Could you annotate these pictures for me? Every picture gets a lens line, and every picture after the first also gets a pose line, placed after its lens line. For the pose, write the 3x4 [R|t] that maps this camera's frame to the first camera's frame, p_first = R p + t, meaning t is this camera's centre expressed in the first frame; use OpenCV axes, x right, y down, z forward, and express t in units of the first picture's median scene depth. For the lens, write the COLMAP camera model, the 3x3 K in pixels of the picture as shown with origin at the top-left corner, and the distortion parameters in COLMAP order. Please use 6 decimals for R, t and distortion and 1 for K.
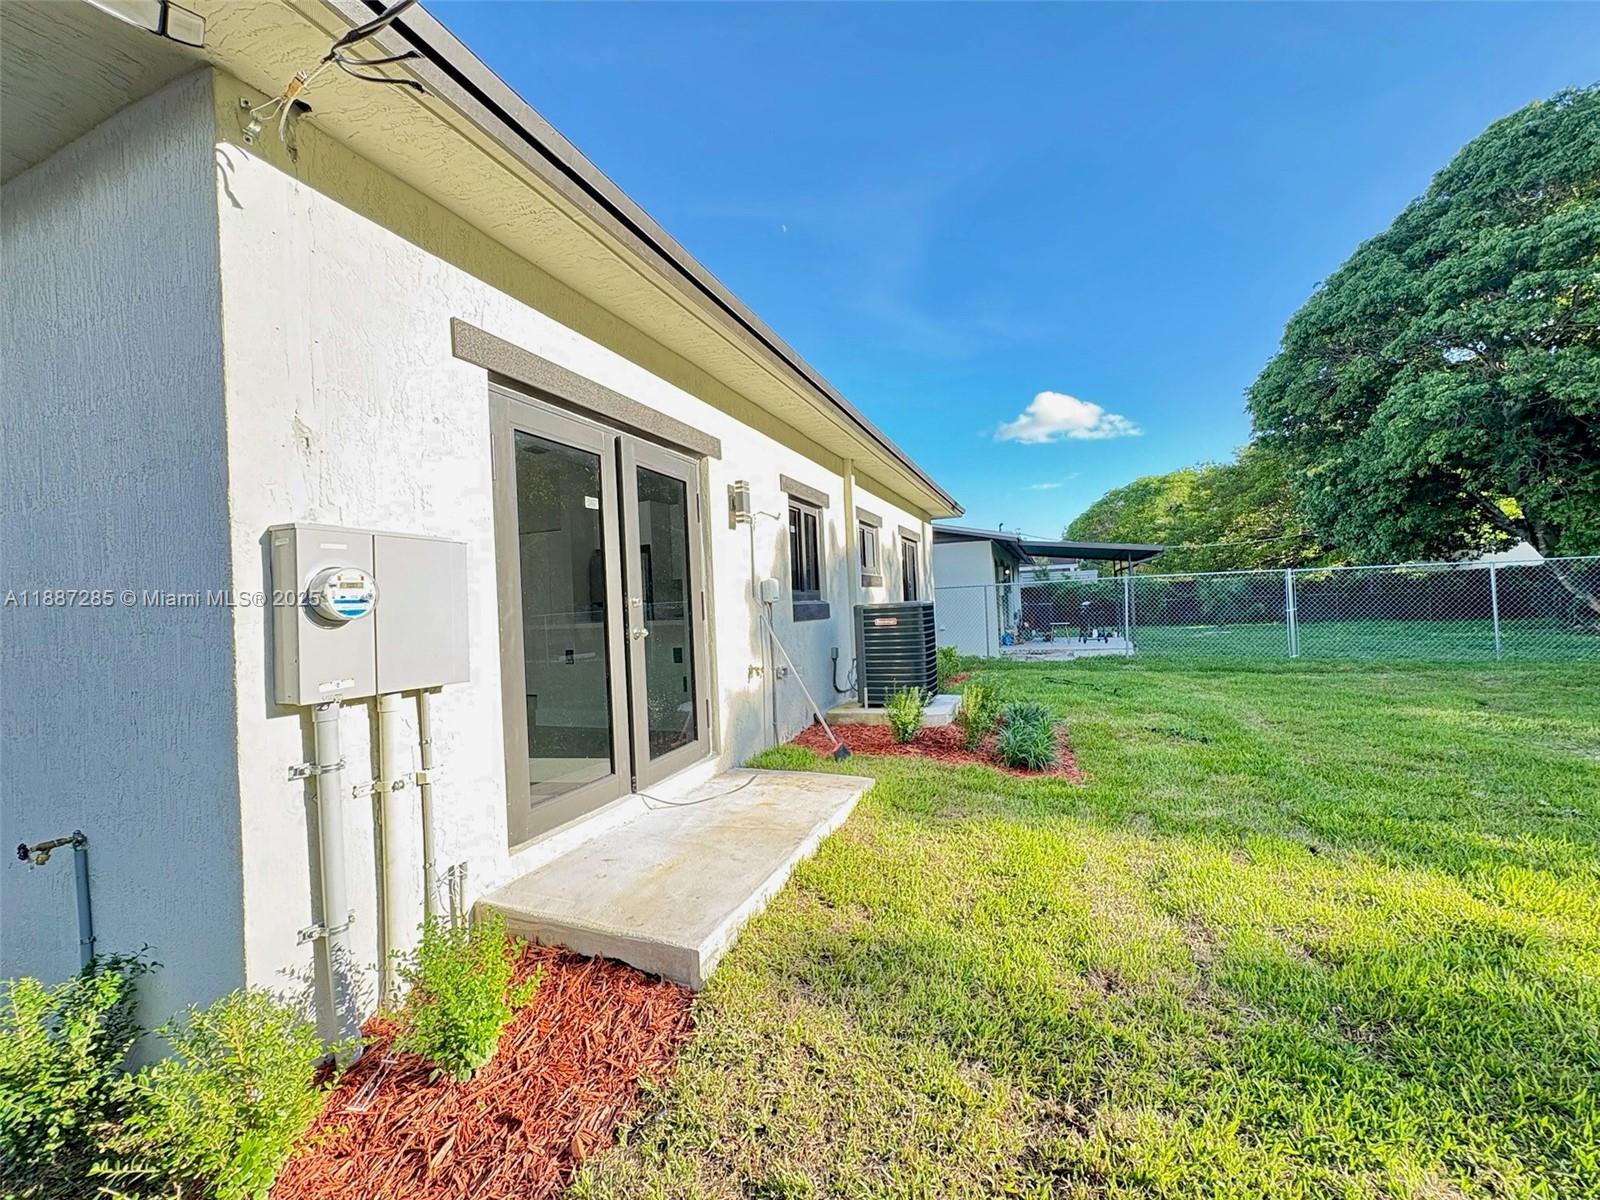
lens RADIAL K [[635.0, 0, 800.9], [0, 635.0, 603.5], [0, 0, 1]] dist [0.000698, -0.000223]
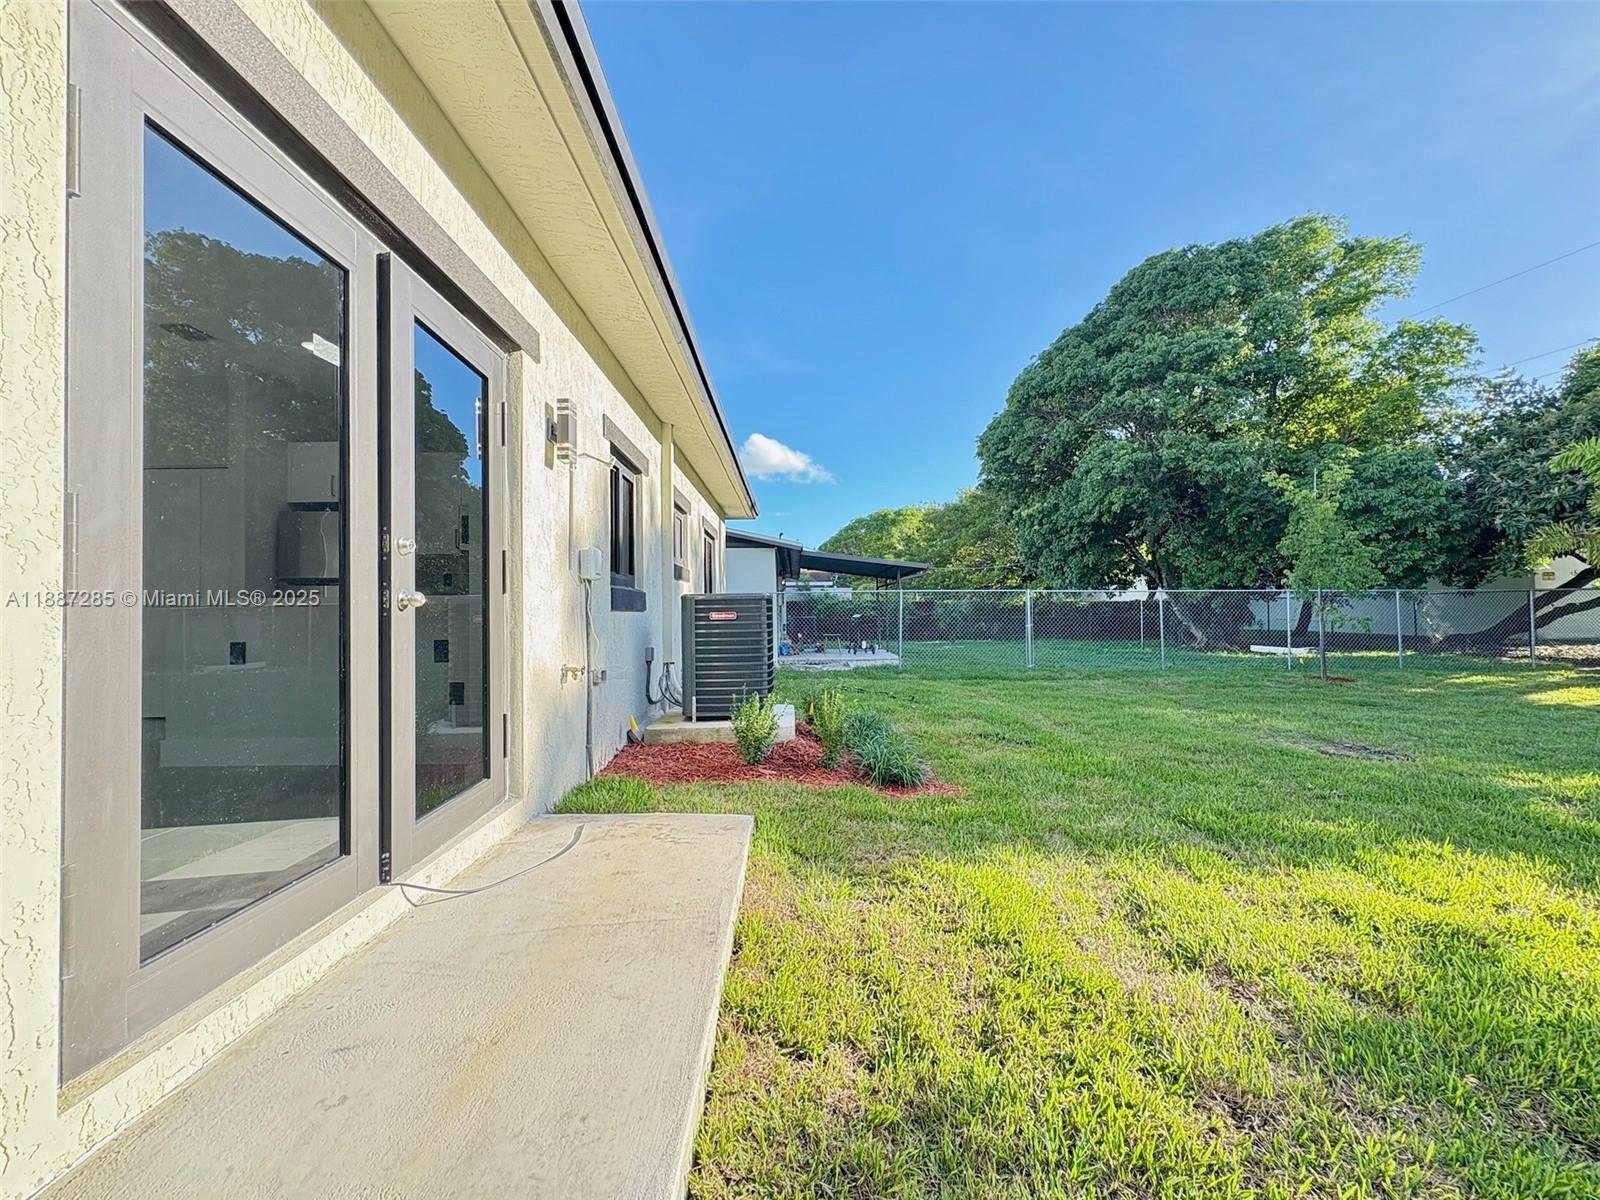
lens RADIAL K [[635.0, 0, 800.2], [0, 635.0, 601.3], [0, 0, 1]] dist [0.000698, -0.000223]
pose [[0.924751, 0.042214, 0.378224, -0.042811], [-0.032638, 0.998964, -0.031699, 0.016356], [-0.379171, 0.016969, 0.925171, 0.098960]]
